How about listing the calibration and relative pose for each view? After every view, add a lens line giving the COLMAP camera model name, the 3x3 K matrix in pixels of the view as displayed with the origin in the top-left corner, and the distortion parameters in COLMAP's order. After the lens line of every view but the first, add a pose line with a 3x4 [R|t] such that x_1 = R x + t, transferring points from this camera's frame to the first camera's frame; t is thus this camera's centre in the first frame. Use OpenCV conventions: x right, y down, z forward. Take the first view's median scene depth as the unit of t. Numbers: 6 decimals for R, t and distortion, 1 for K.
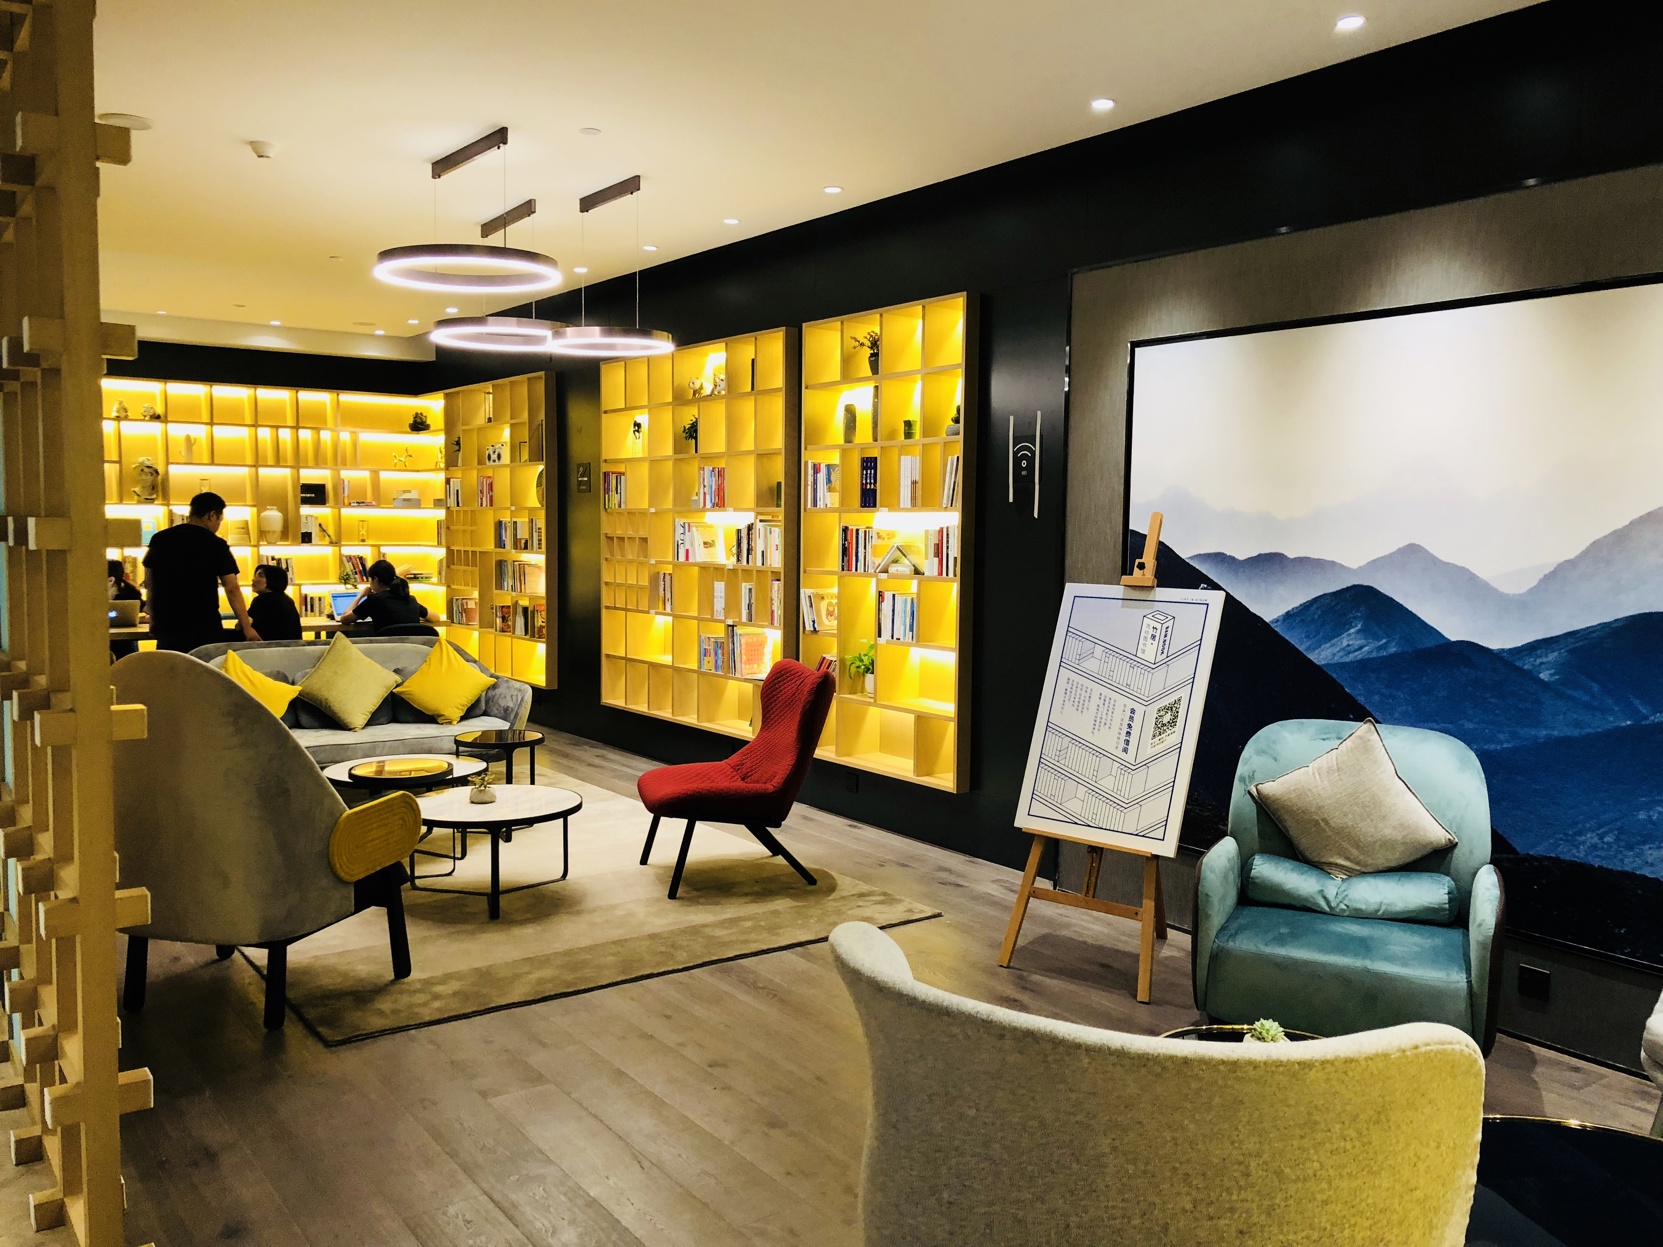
lens RADIAL K [[1362.8, 0, 833.6], [0, 1362.8, 628.1], [0, 0, 1]] dist [-0.008582, -0.009975]
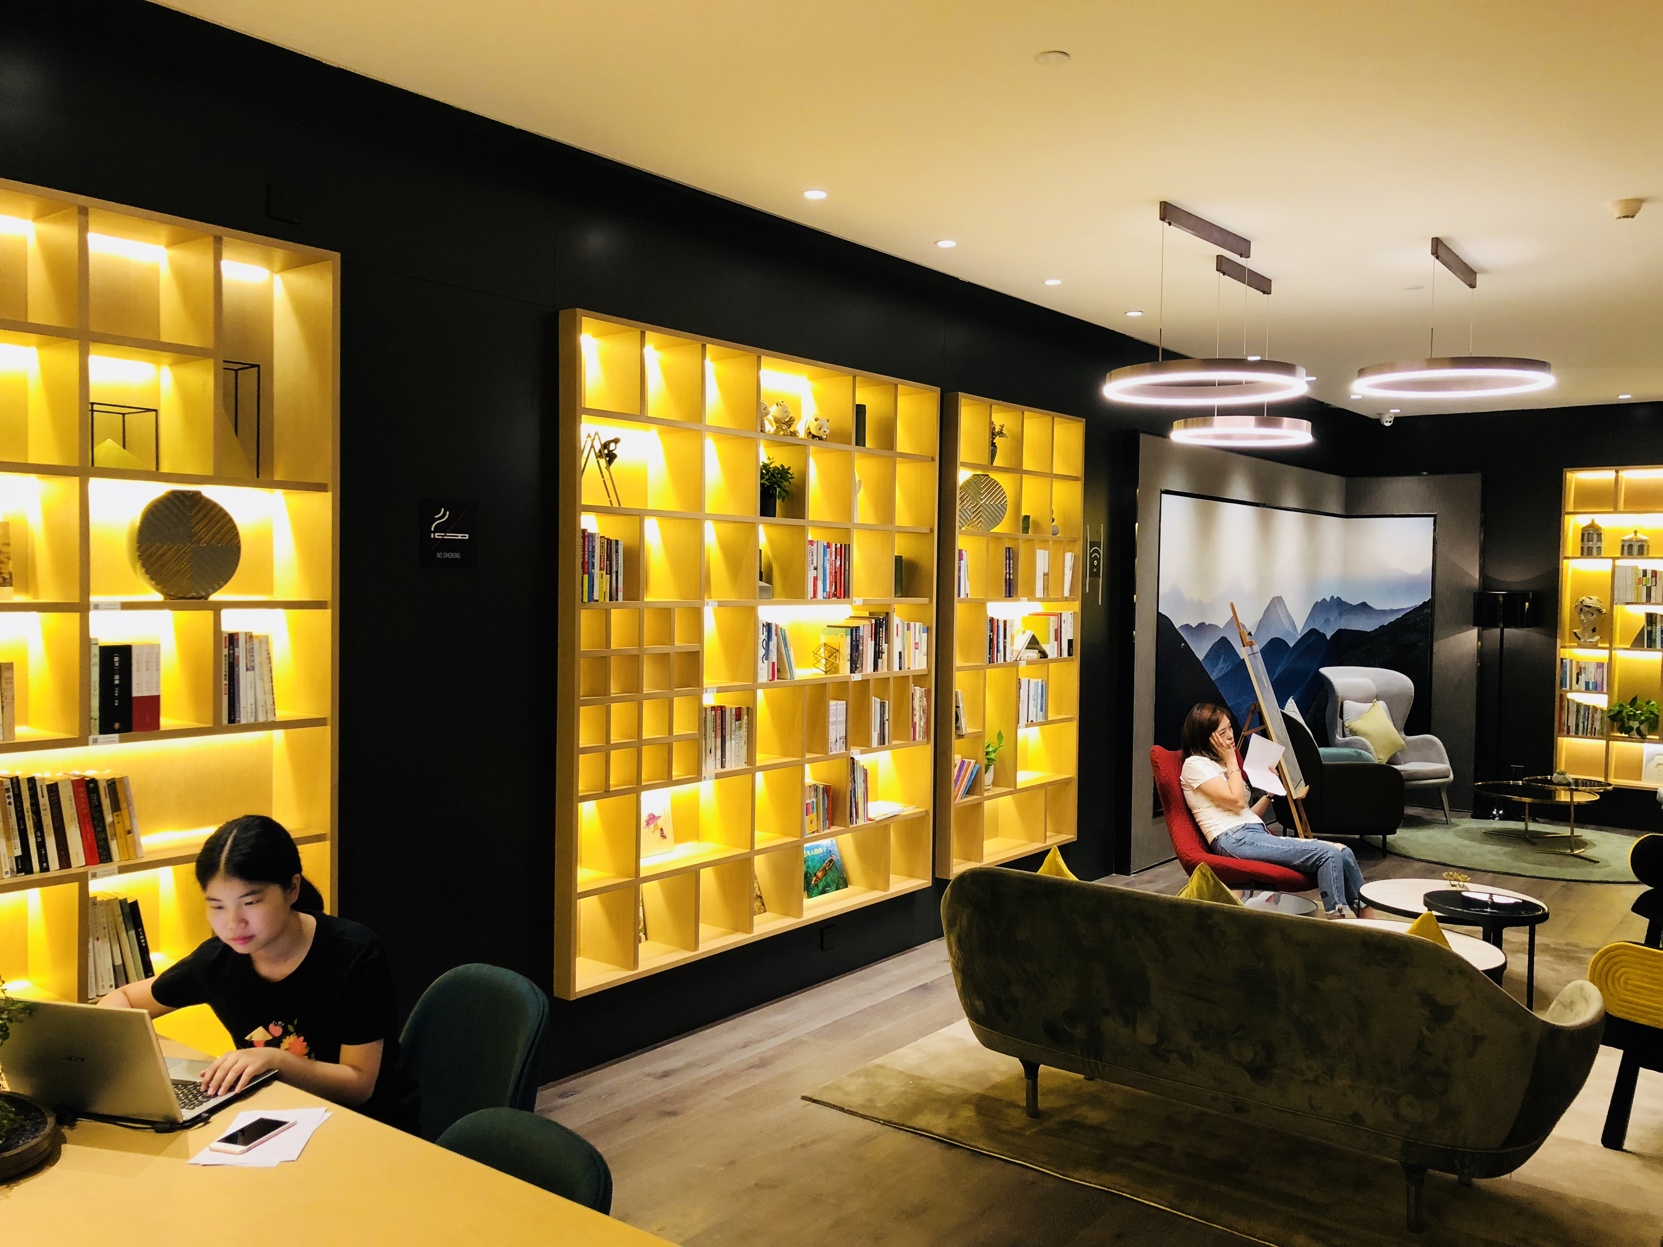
lens RADIAL K [[1362.8, 0, 833.6], [0, 1362.8, 617.6], [0, 0, 1]] dist [-0.008582, -0.009975]
pose [[-0.279926, -0.046521, 0.958894, -0.828829], [0.054152, 0.996470, 0.064153, -0.133477], [-0.958493, 0.069884, -0.276419, 1.288243]]
